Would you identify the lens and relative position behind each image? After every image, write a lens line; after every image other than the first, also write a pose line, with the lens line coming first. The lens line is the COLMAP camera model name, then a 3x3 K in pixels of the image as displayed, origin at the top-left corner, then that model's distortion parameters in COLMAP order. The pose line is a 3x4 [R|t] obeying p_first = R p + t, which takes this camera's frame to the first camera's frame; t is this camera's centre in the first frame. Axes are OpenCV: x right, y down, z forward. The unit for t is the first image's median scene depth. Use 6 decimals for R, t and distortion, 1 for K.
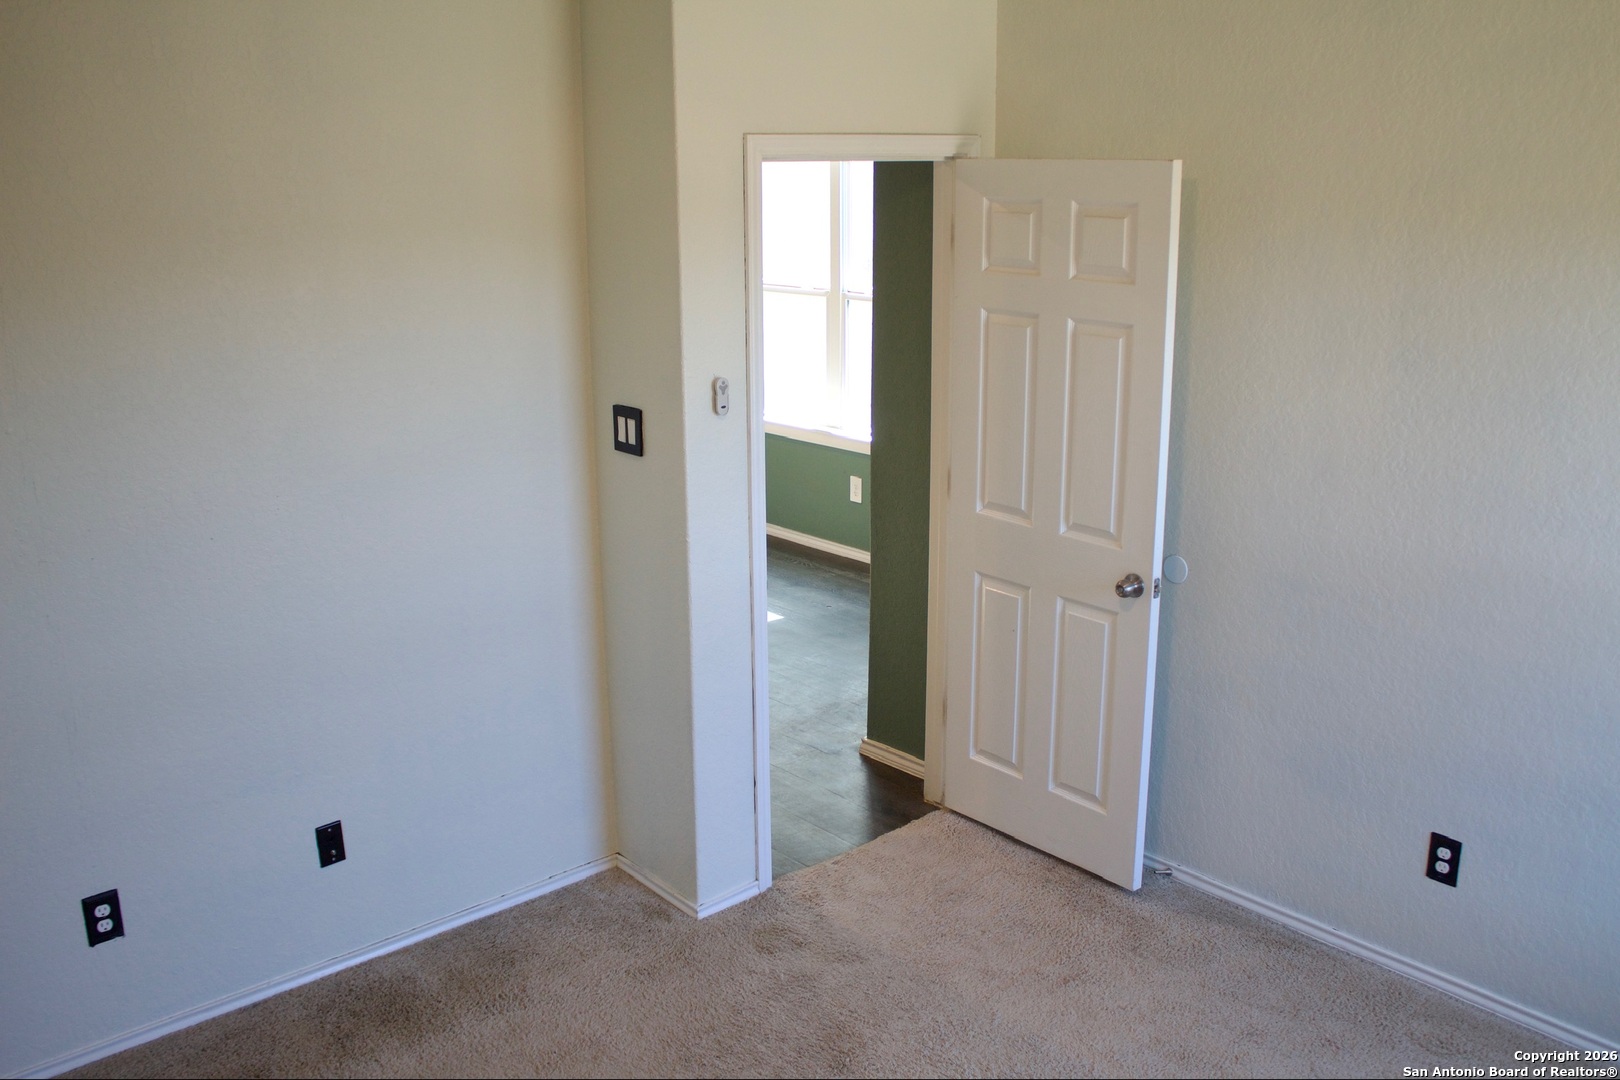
lens RADIAL K [[1479.9, 0, 810.0], [0, 1479.9, 540.0], [0, 0, 1]] dist [-0.140222, 0.143201]
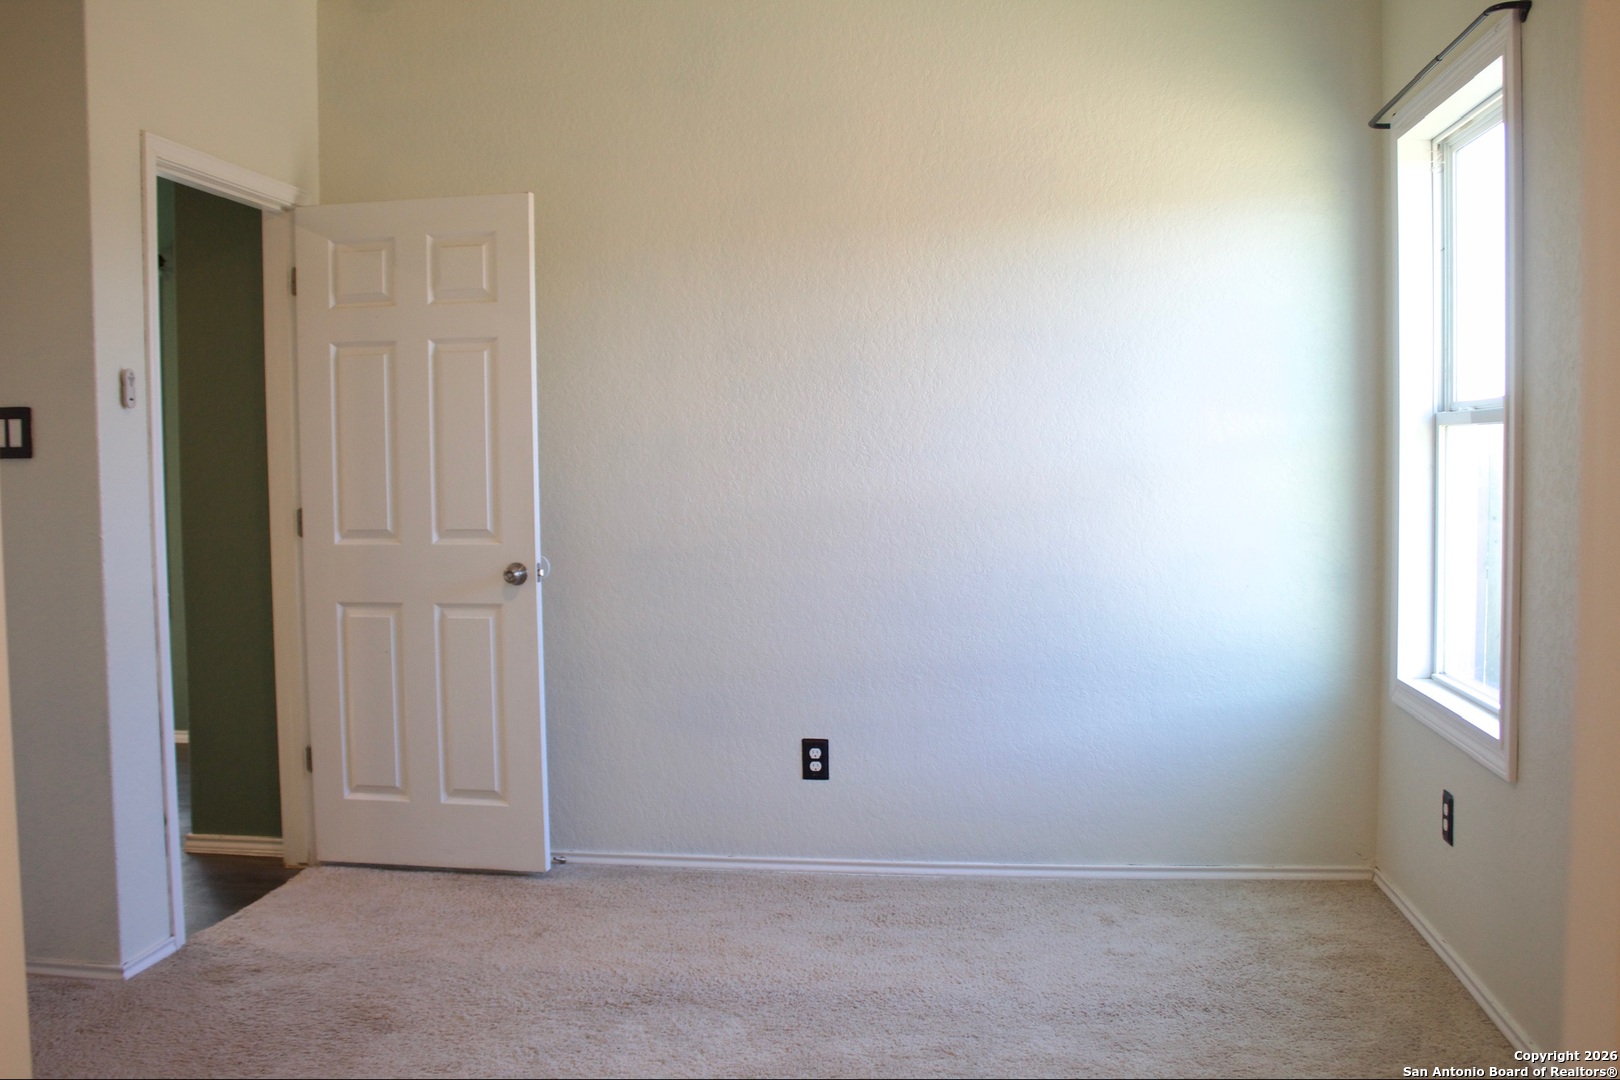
lens RADIAL K [[1479.9, 0, 810.0], [0, 1479.9, 540.0], [0, 0, 1]] dist [-0.140222, 0.143201]
pose [[0.767023, -0.036709, 0.640569, -0.314500], [0.176840, 0.971789, -0.156059, 0.217000], [-0.616769, 0.232979, 0.751876, 0.037880]]
